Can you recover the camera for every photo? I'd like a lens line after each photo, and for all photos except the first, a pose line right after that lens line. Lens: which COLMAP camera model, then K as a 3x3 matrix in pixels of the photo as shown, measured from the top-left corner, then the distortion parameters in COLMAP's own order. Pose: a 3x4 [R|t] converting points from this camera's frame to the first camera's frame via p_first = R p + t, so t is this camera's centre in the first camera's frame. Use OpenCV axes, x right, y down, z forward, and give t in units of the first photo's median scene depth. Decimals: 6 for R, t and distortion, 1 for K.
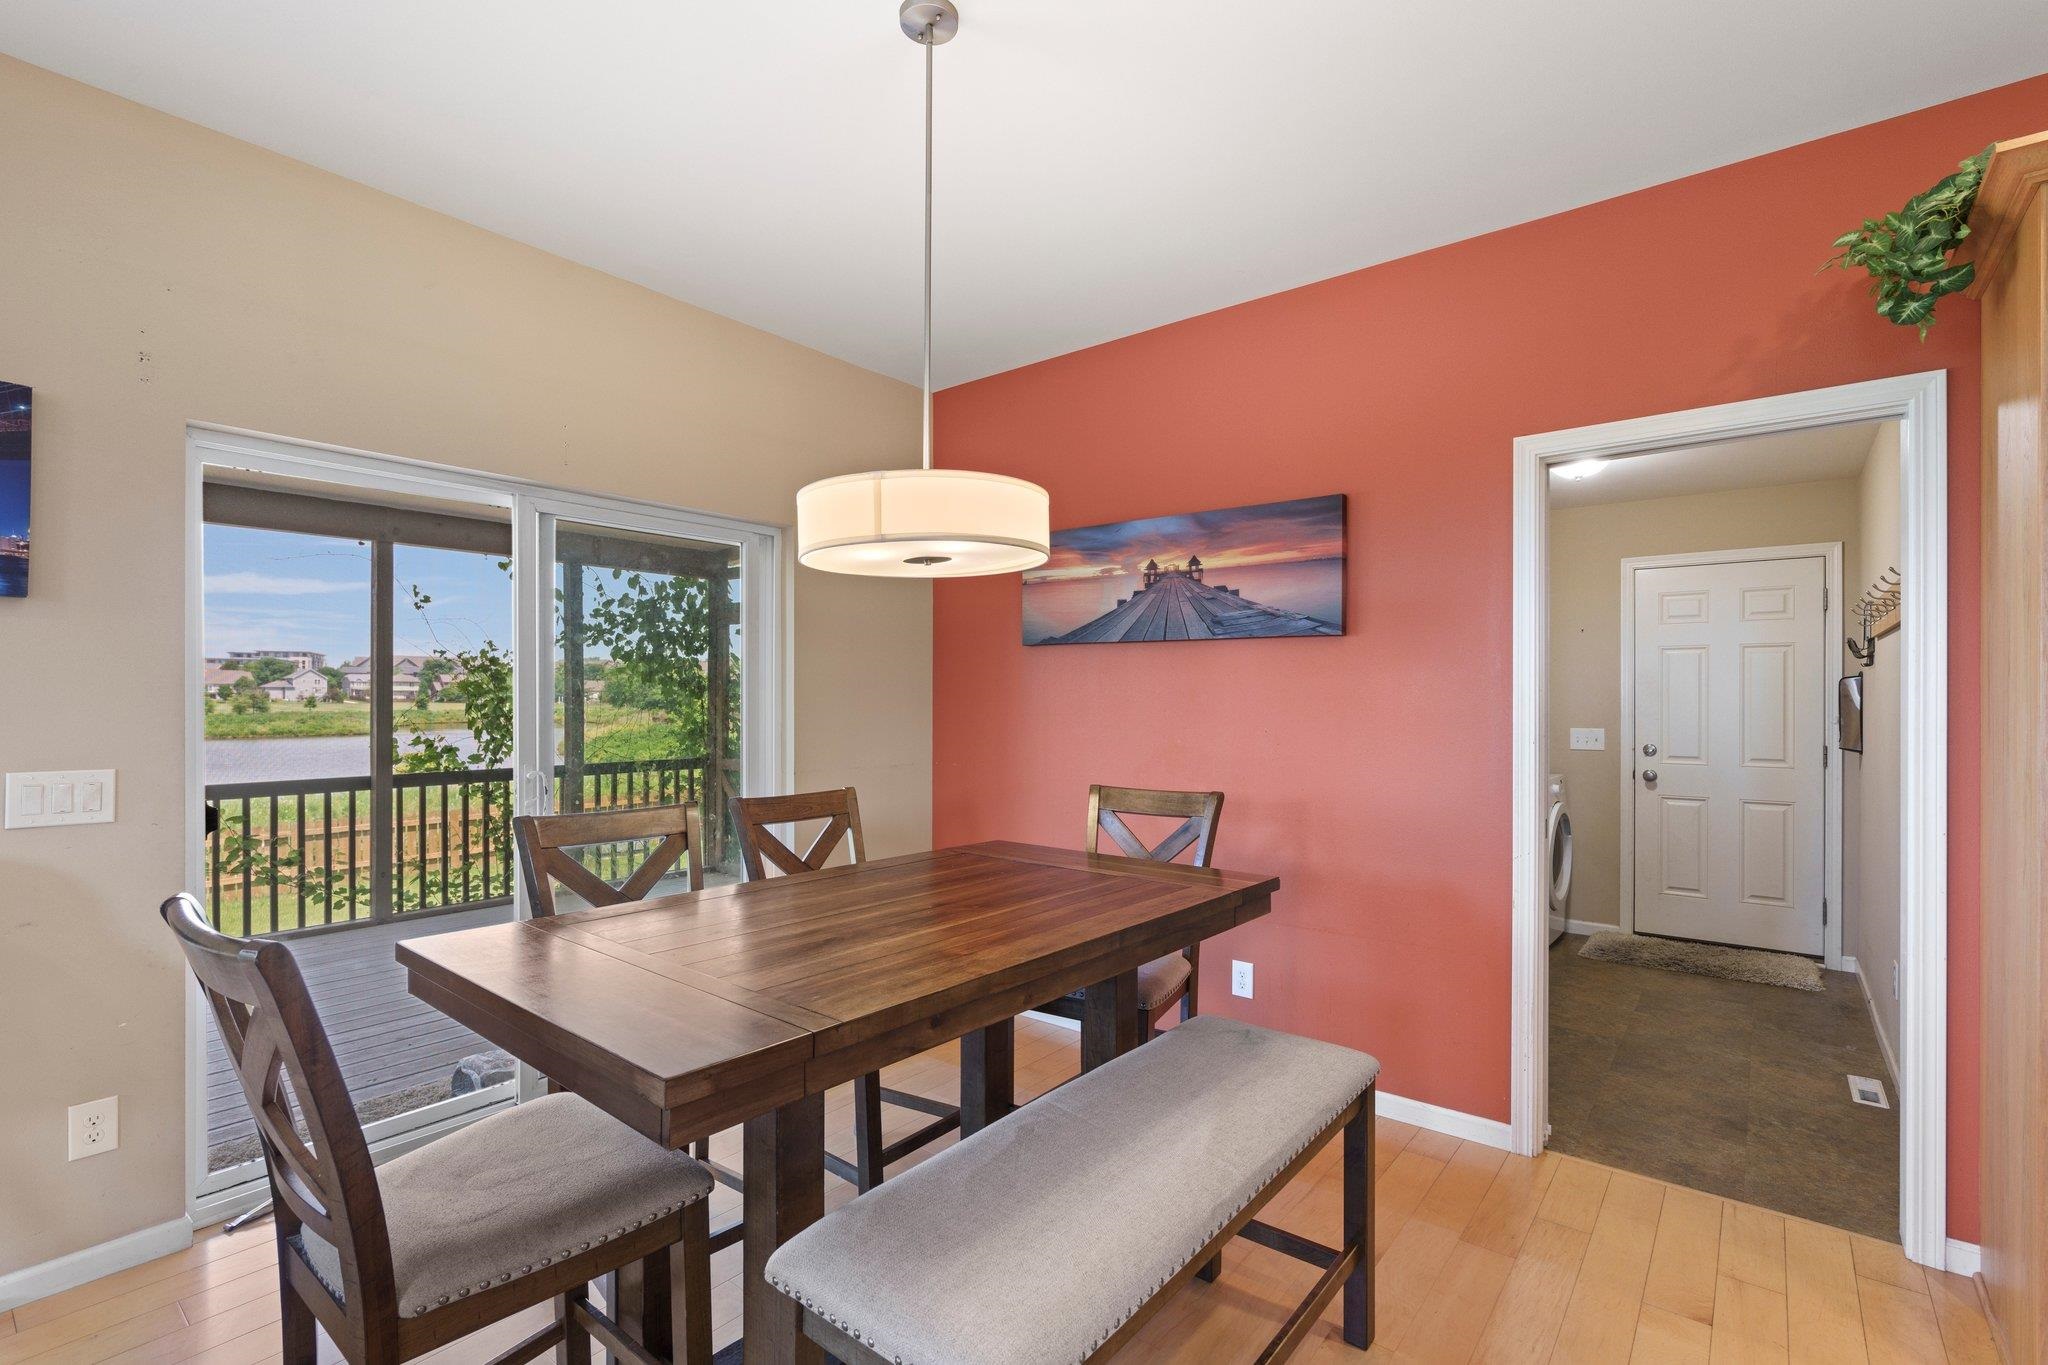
lens RADIAL K [[922.3, 0, 1037.0], [0, 922.3, 699.2], [0, 0, 1]] dist [-0.011340, 0.004008]
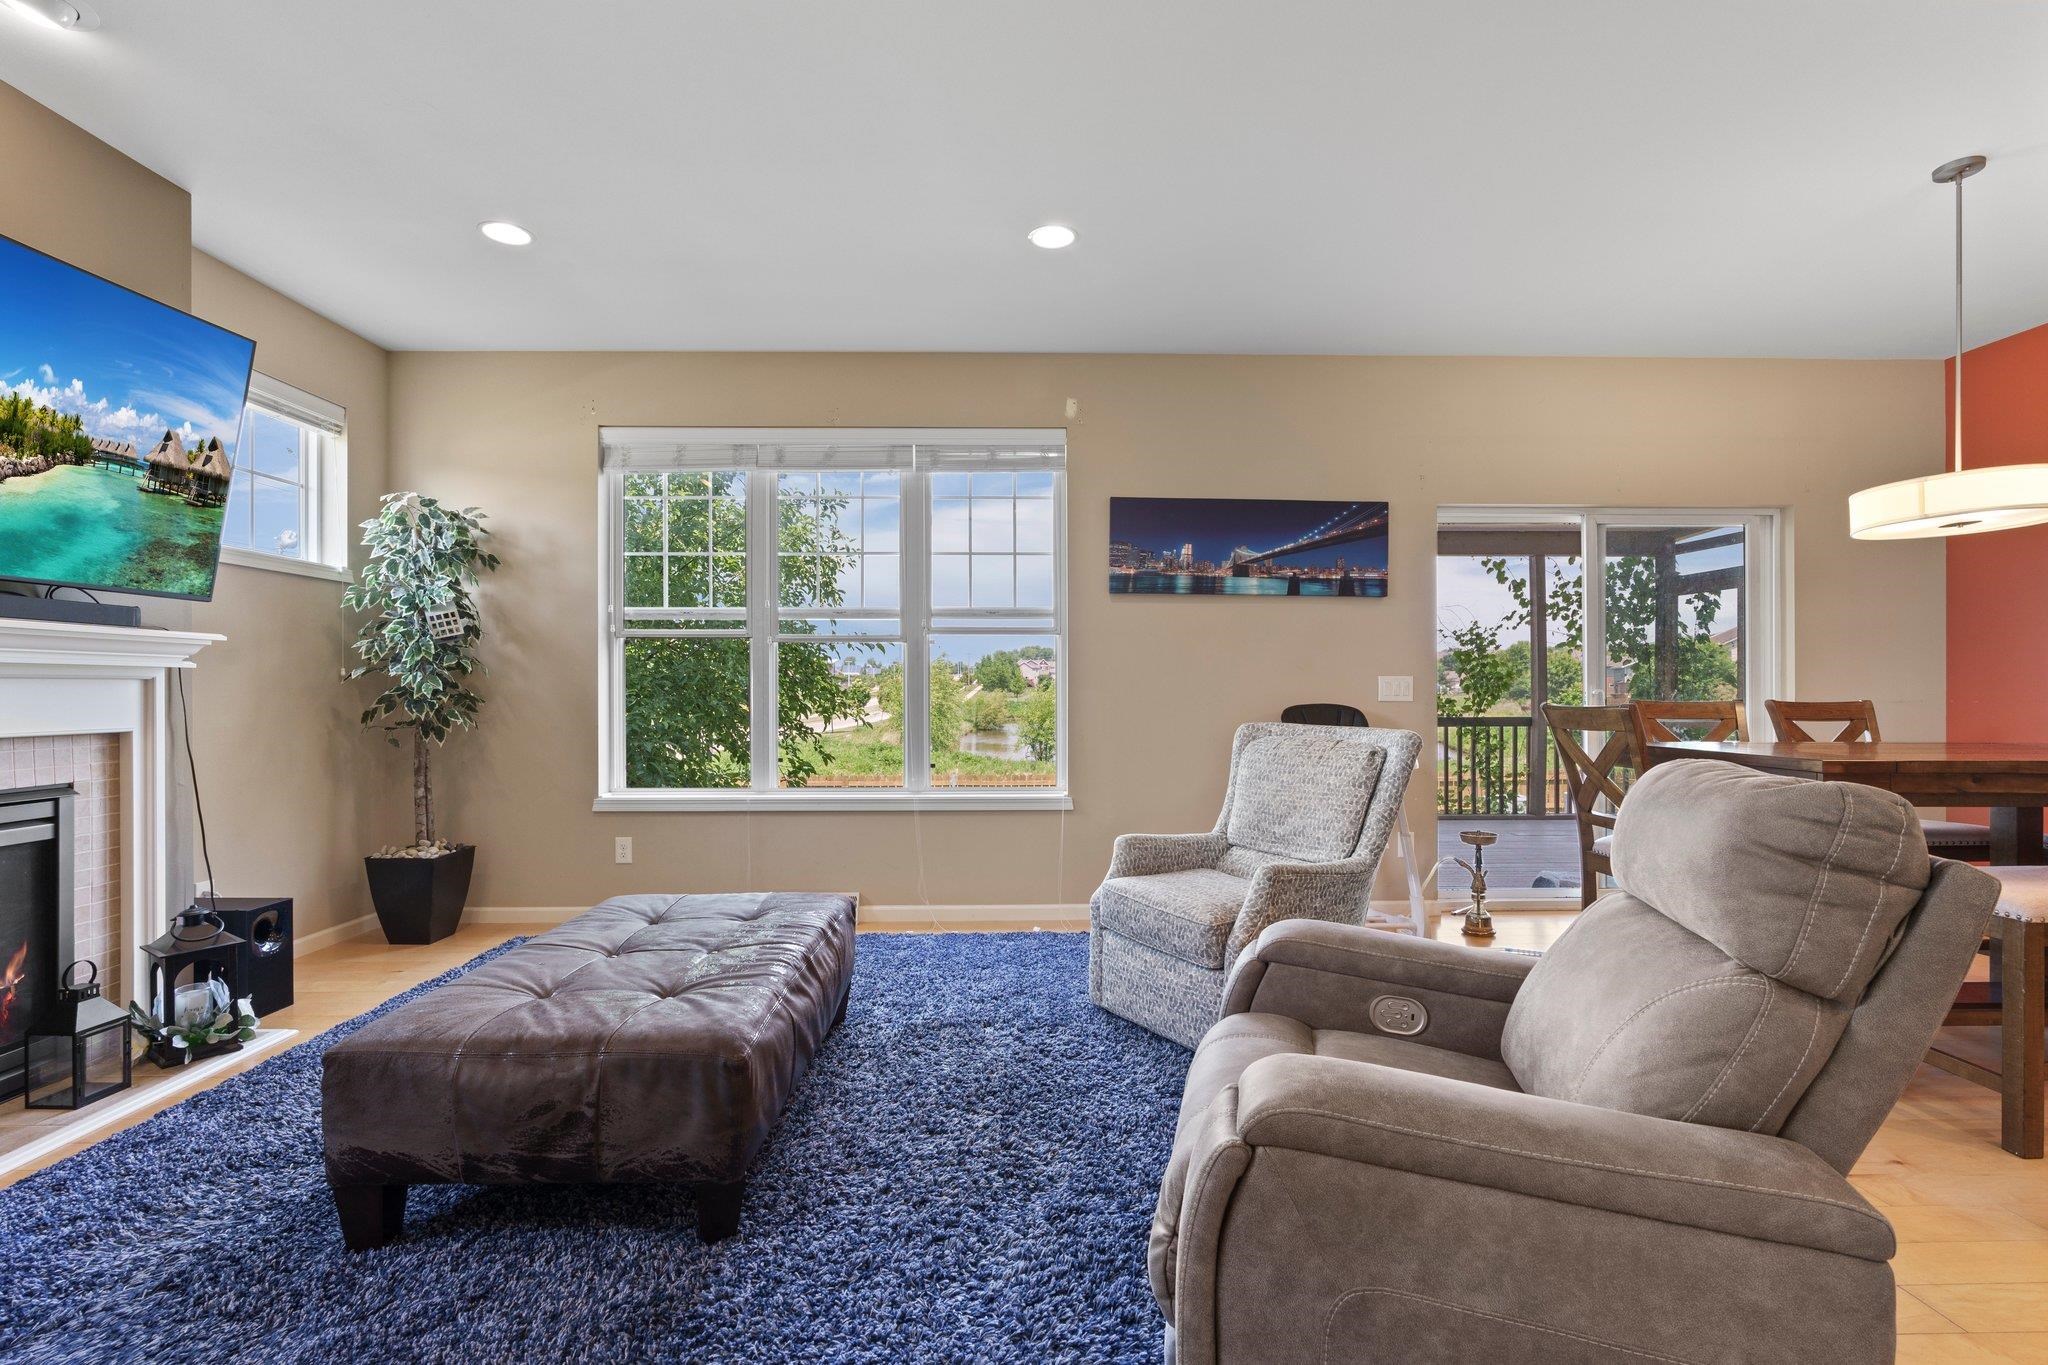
lens RADIAL K [[922.3, 0, 1027.2], [0, 922.3, 690.4], [0, 0, 1]] dist [-0.011340, 0.004008]
pose [[0.635353, -0.002039, -0.772219, 0.023719], [0.002201, 0.999997, -0.000830, 0.041328], [0.772218, -0.001172, 0.635356, -0.390013]]
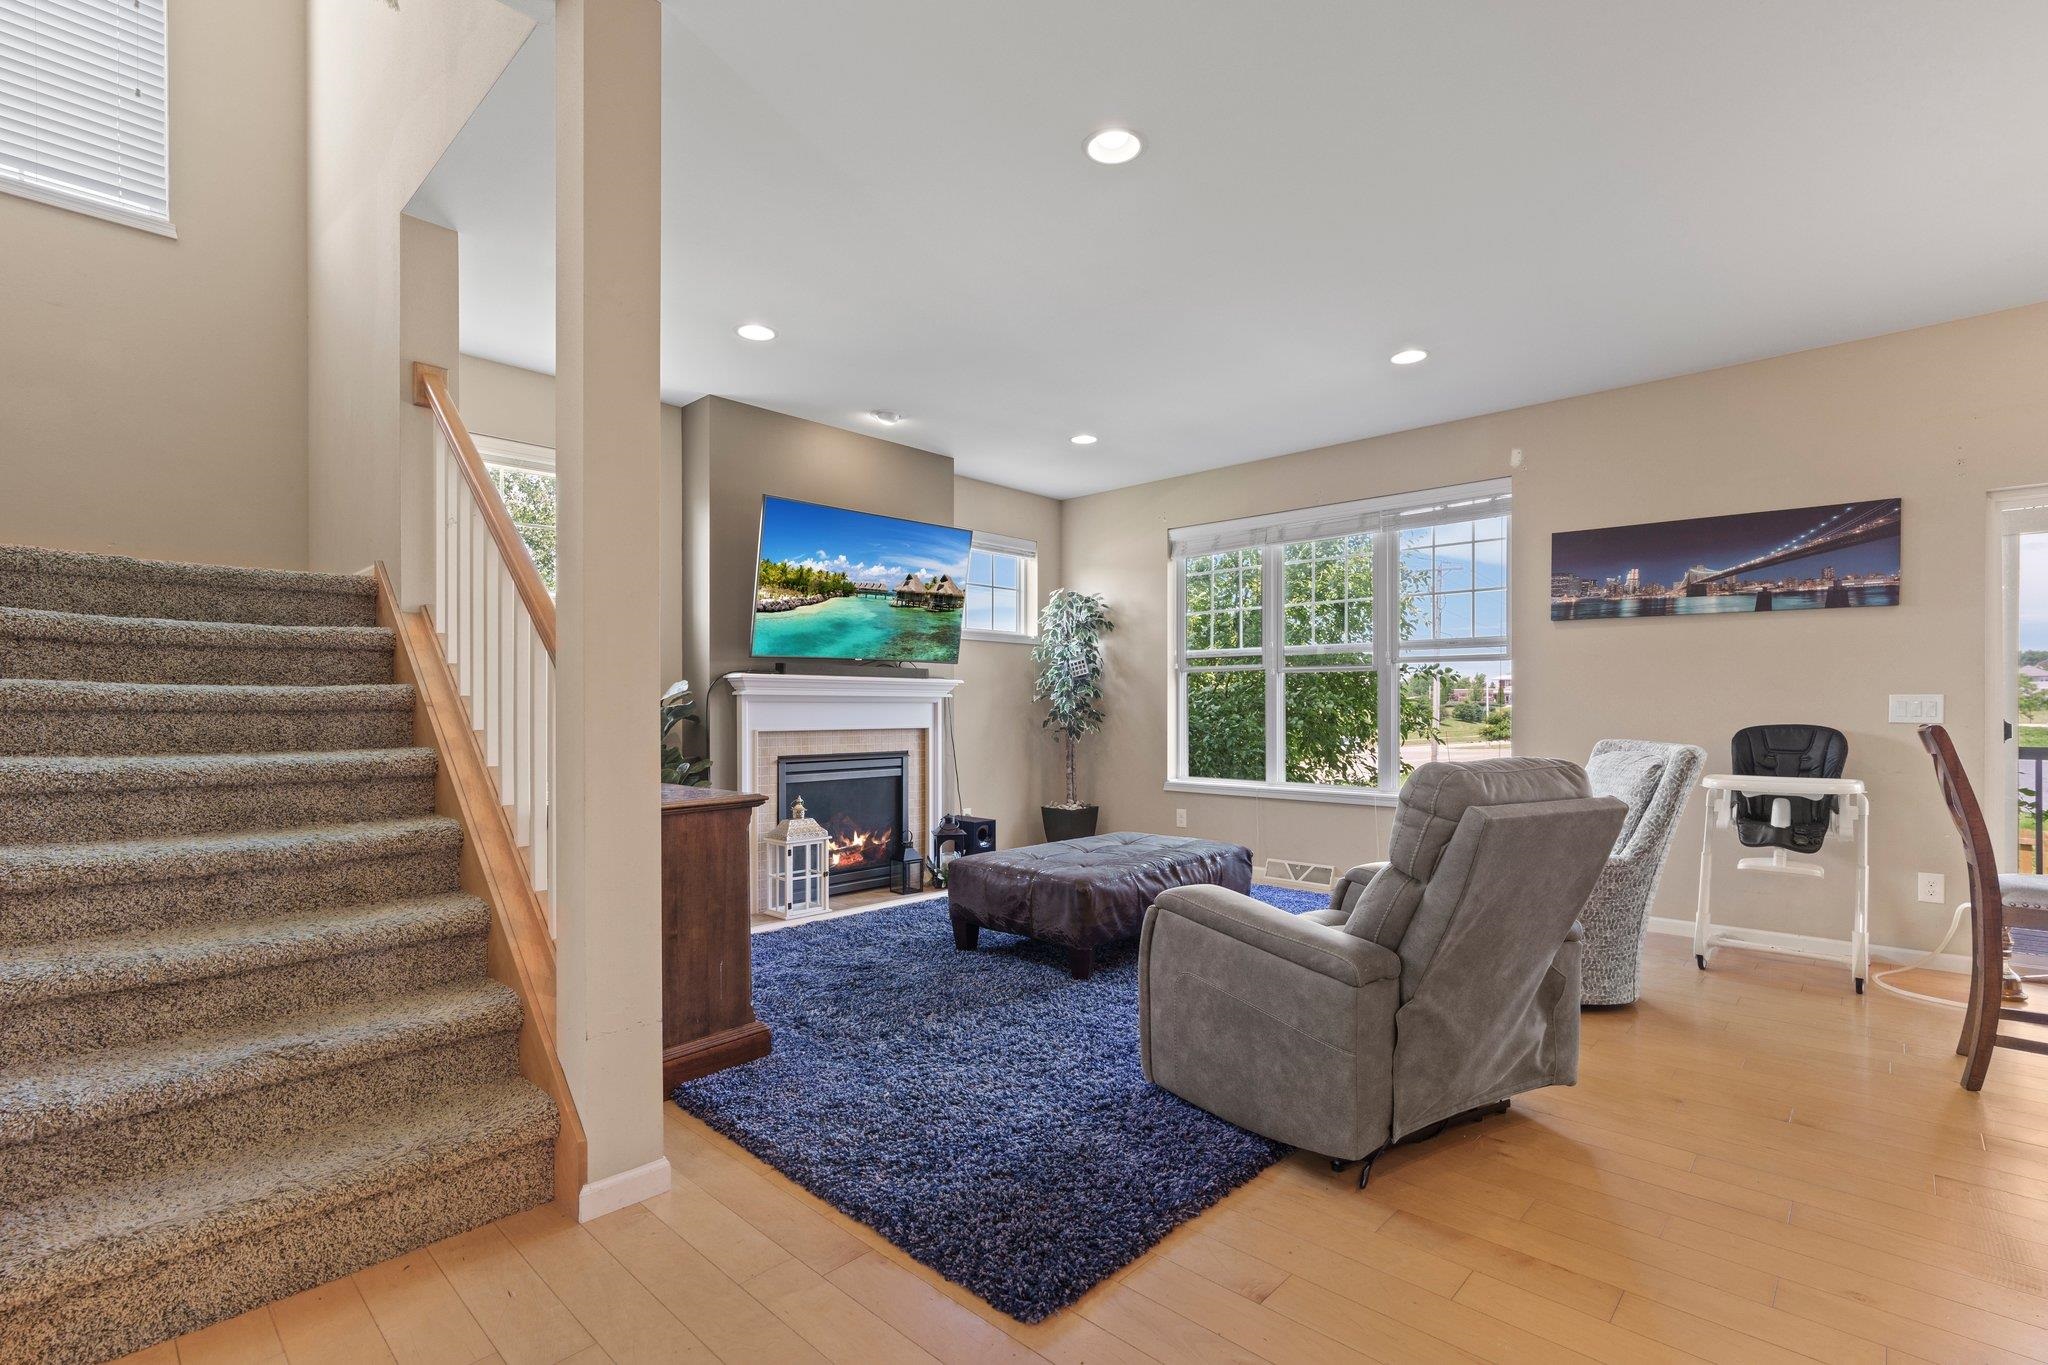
lens RADIAL K [[922.3, 0, 1024.9], [0, 922.3, 713.2], [0, 0, 1]] dist [-0.011340, 0.004008]
pose [[-0.084114, 0.003992, -0.996448, 0.364289], [-0.000892, 0.999991, 0.004081, 0.041053], [0.996456, 0.001232, -0.084109, -0.252938]]
